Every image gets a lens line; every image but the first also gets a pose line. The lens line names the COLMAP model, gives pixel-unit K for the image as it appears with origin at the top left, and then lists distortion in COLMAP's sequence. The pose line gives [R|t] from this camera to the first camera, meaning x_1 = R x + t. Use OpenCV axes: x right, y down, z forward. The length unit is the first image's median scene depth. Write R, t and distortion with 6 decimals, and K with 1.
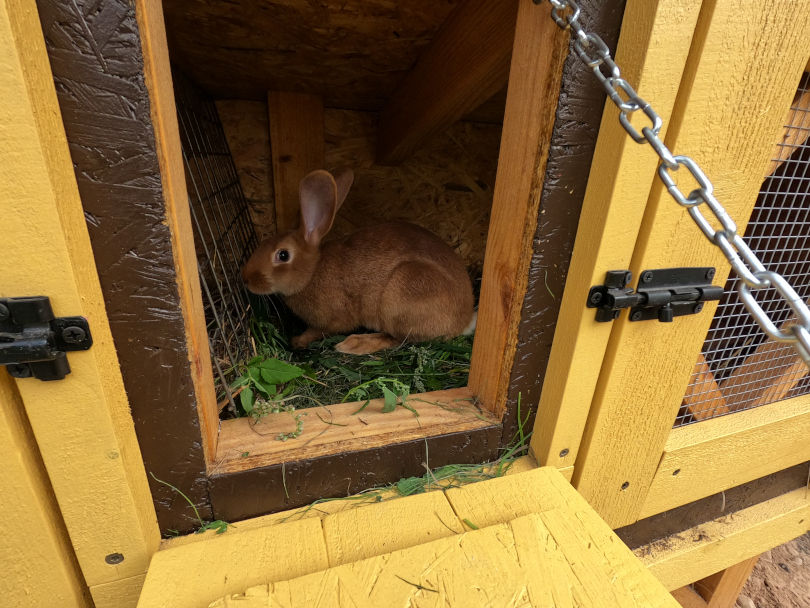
lens RADIAL K [[393.2, 0, 404.0], [0, 393.2, 304.1], [0, 0, 1]] dist [0.012694, 0.000382]
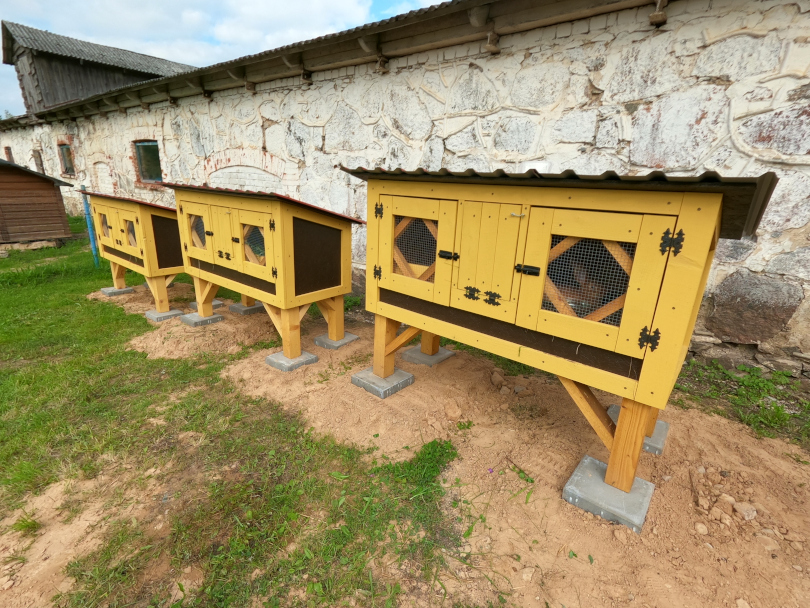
lens RADIAL K [[393.2, 0, 404.0], [0, 393.2, 304.1], [0, 0, 1]] dist [0.012694, 0.000382]
pose [[0.487694, 0.216596, -0.845719, 5.062021], [-0.320904, 0.945391, 0.057070, 0.751218], [0.811896, 0.243562, 0.530567, -3.663785]]
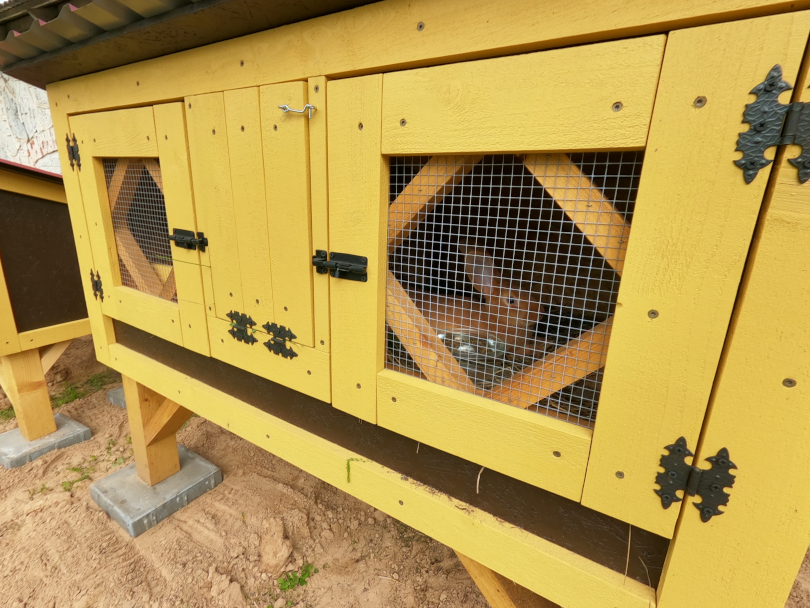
lens RADIAL K [[393.2, 0, 404.0], [0, 393.2, 304.1], [0, 0, 1]] dist [0.012694, 0.000382]
pose [[0.619872, 0.172882, -0.765422, 2.656106], [-0.279213, 0.960185, -0.009247, 0.106000], [0.733347, 0.219448, 0.643463, -0.069727]]
